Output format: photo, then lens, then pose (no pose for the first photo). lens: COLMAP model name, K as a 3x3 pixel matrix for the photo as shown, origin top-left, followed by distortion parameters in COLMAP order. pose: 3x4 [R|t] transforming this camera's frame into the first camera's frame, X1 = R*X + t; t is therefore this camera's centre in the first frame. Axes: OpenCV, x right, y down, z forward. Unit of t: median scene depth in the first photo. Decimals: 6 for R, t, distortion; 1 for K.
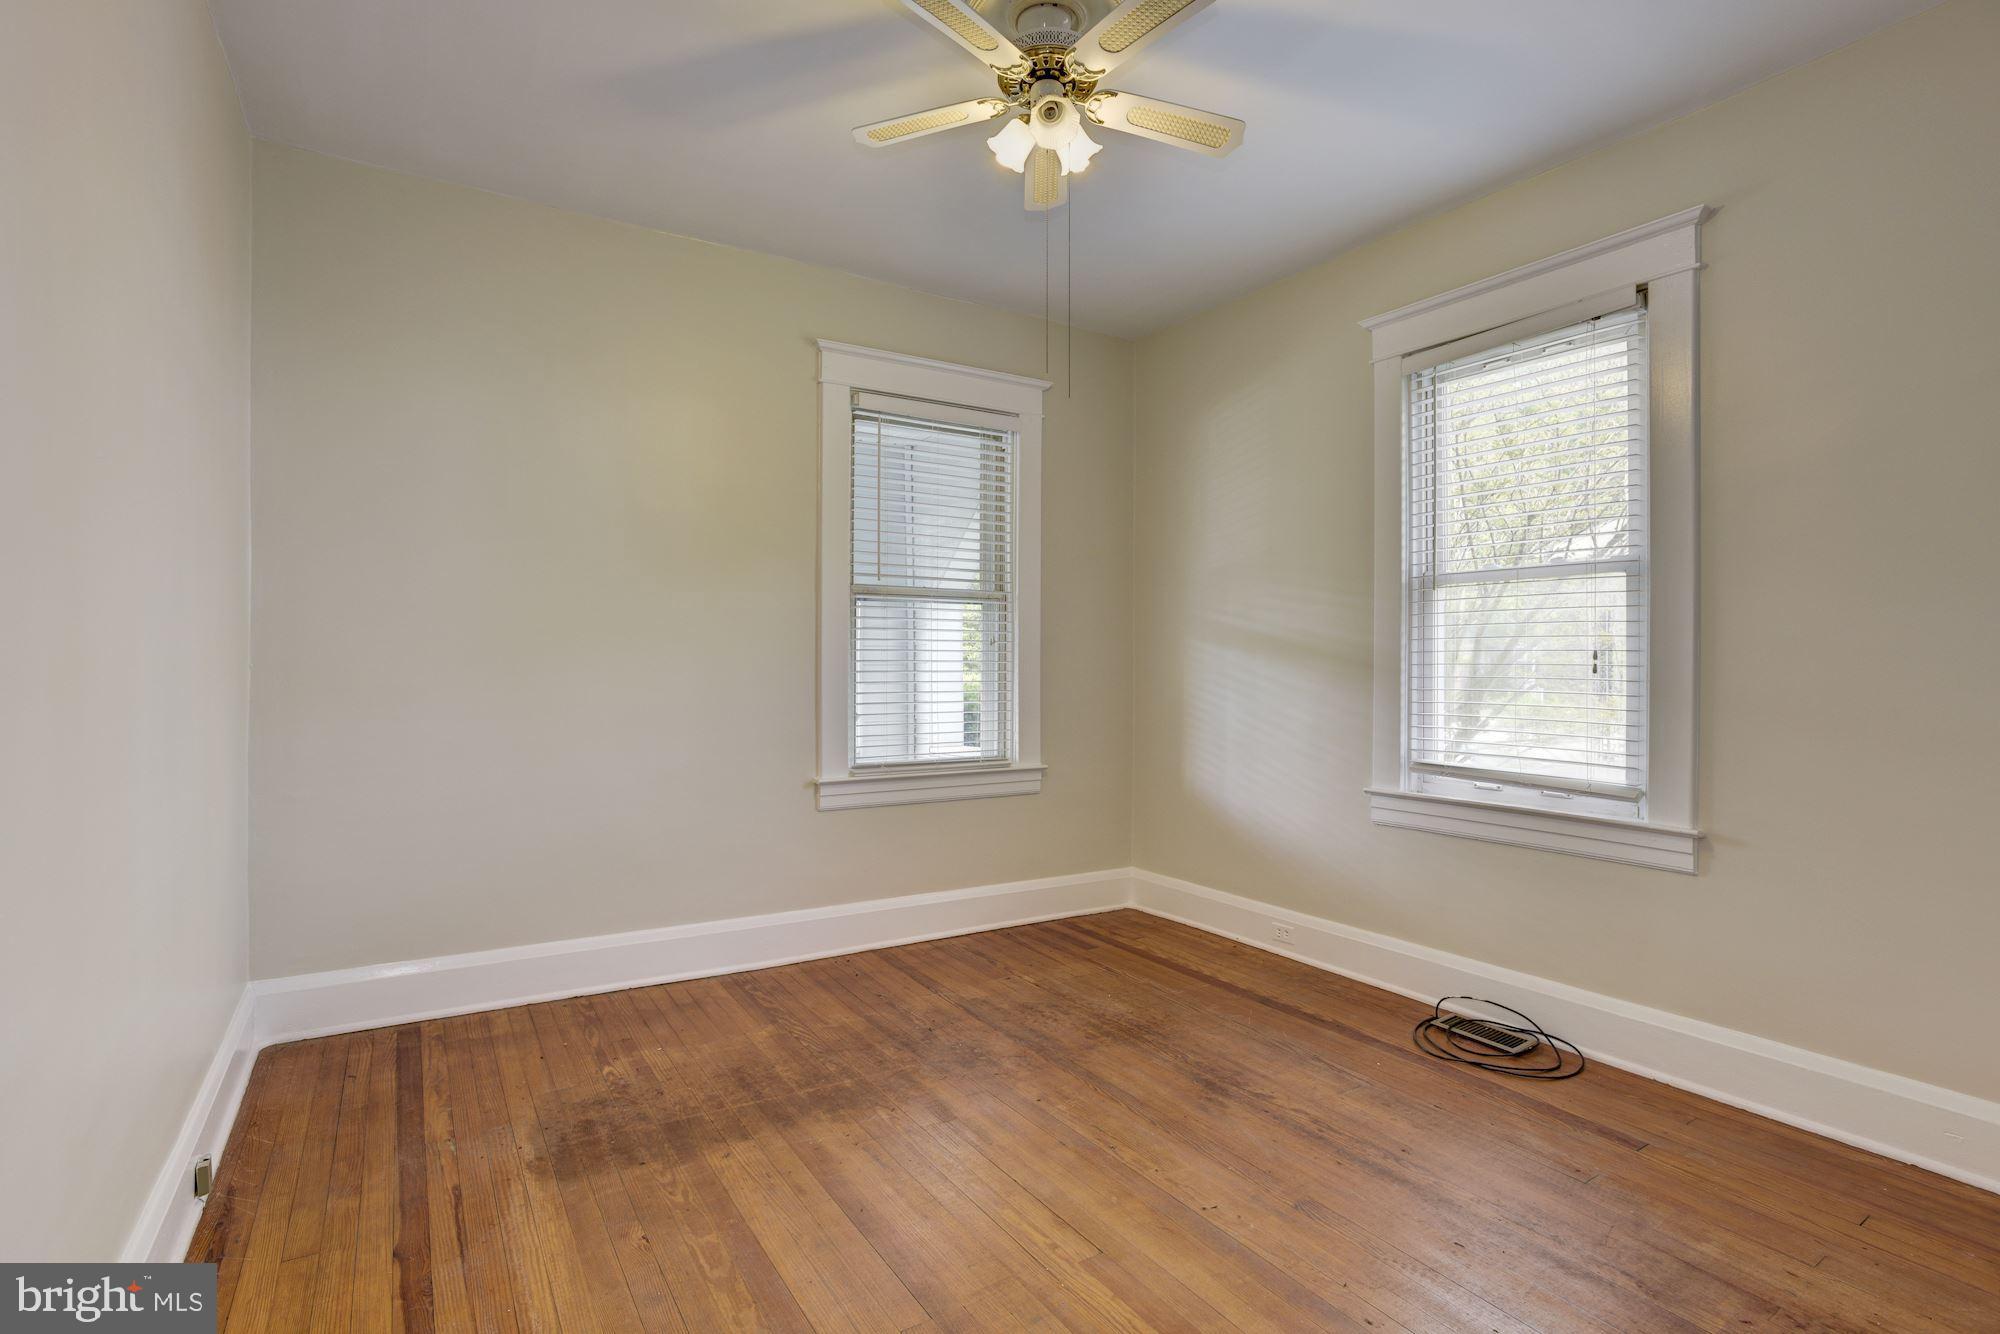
lens RADIAL K [[1032.3, 0, 1000.0], [0, 1032.3, 667.0], [0, 0, 1]] dist [0.001212, 0.000294]
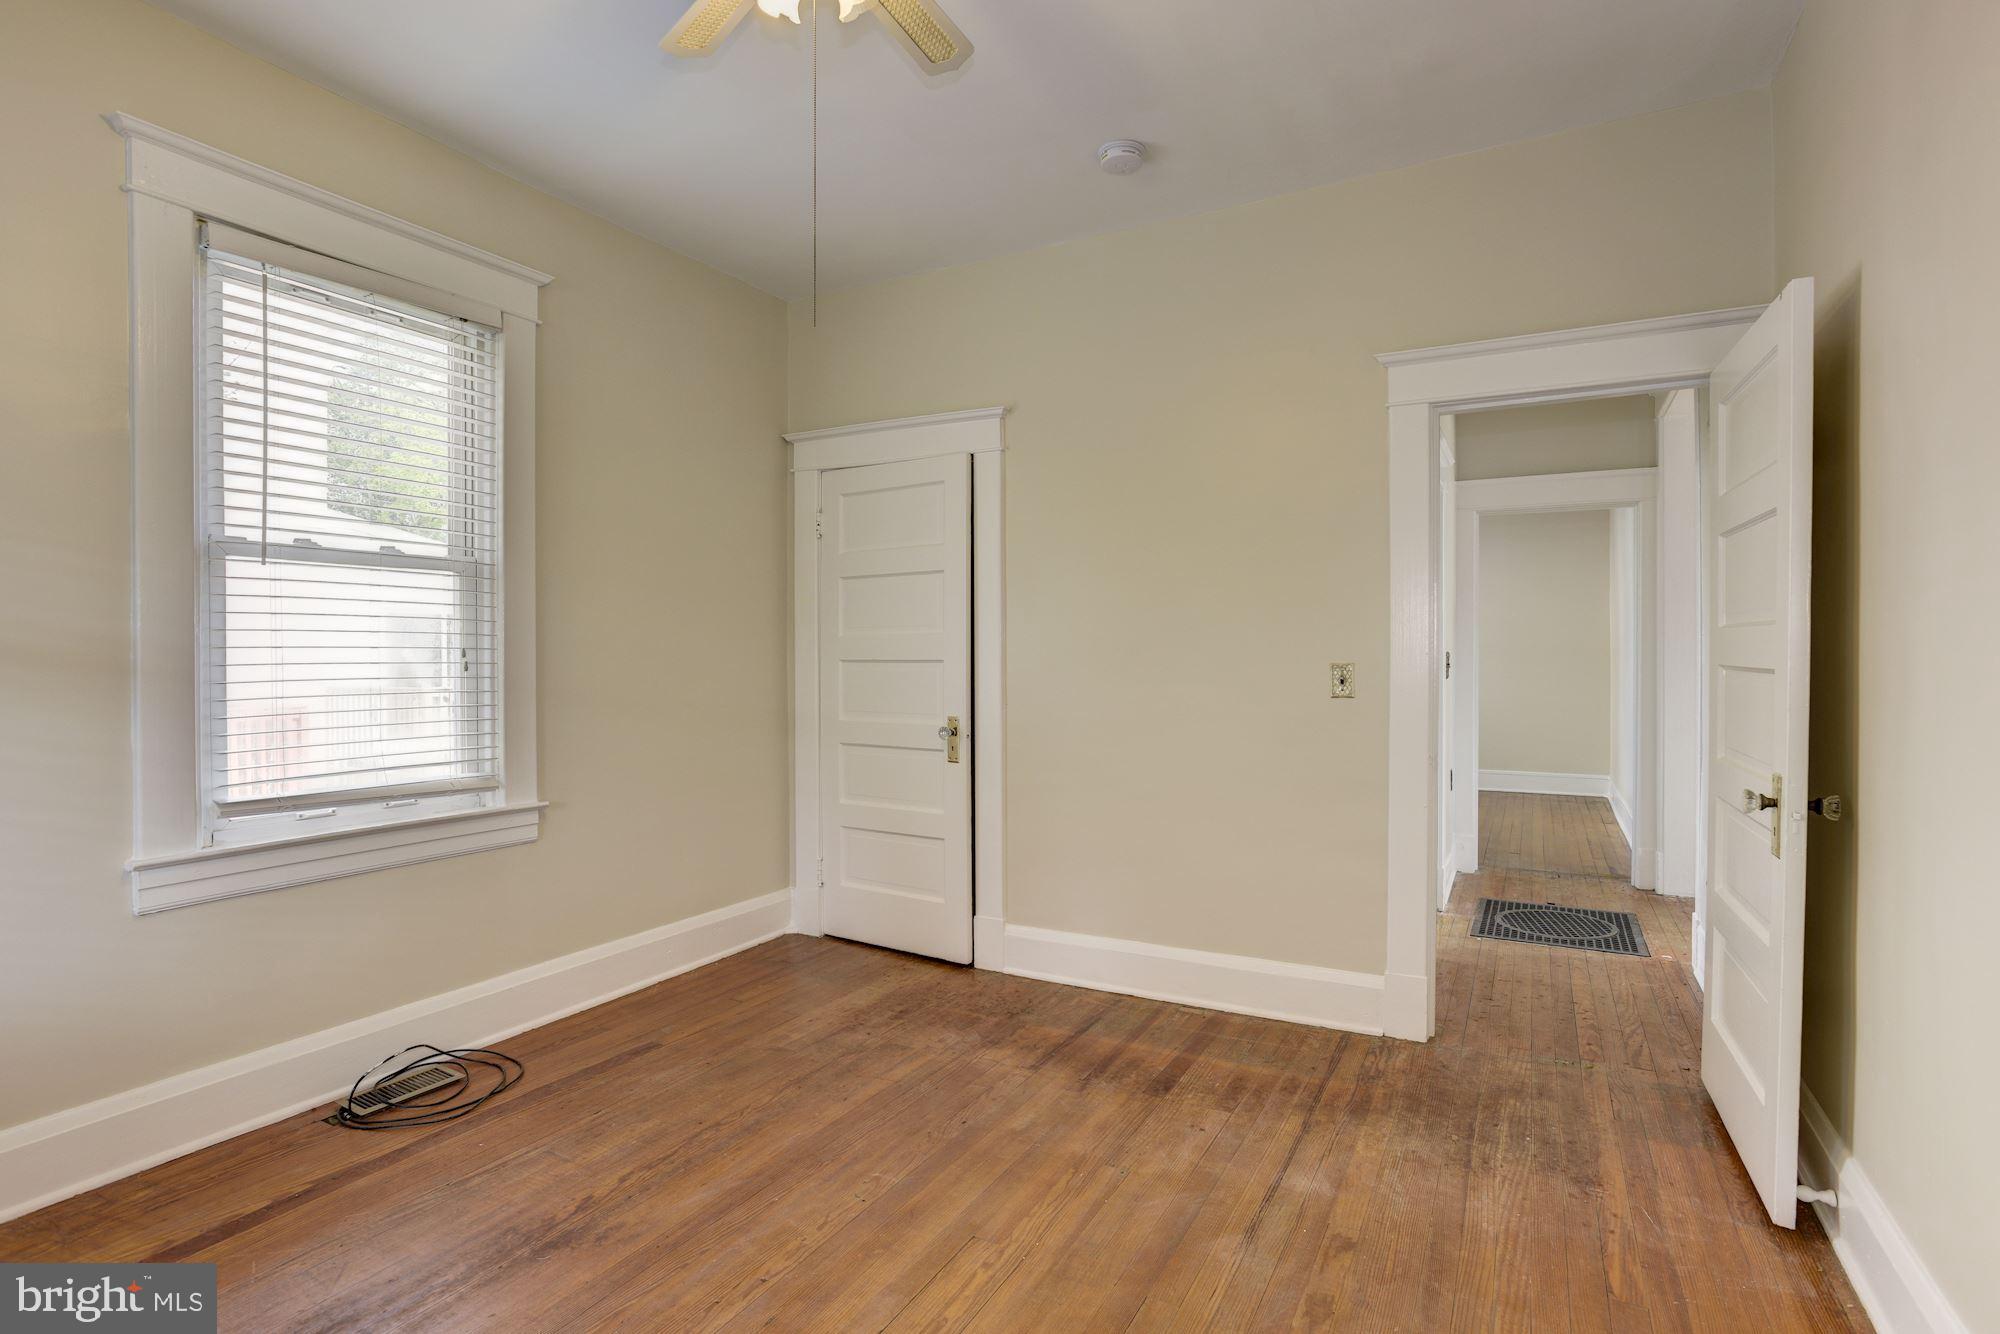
lens RADIAL K [[1026.8, 0, 1030.6], [0, 1026.8, 667.5], [0, 0, 1]] dist [-0.052700, 0.021165]
pose [[-0.541767, -0.007029, 0.840499, -0.523470], [0.008676, 0.999865, 0.013953, -0.005856], [-0.840484, 0.014852, -0.541633, 1.014096]]
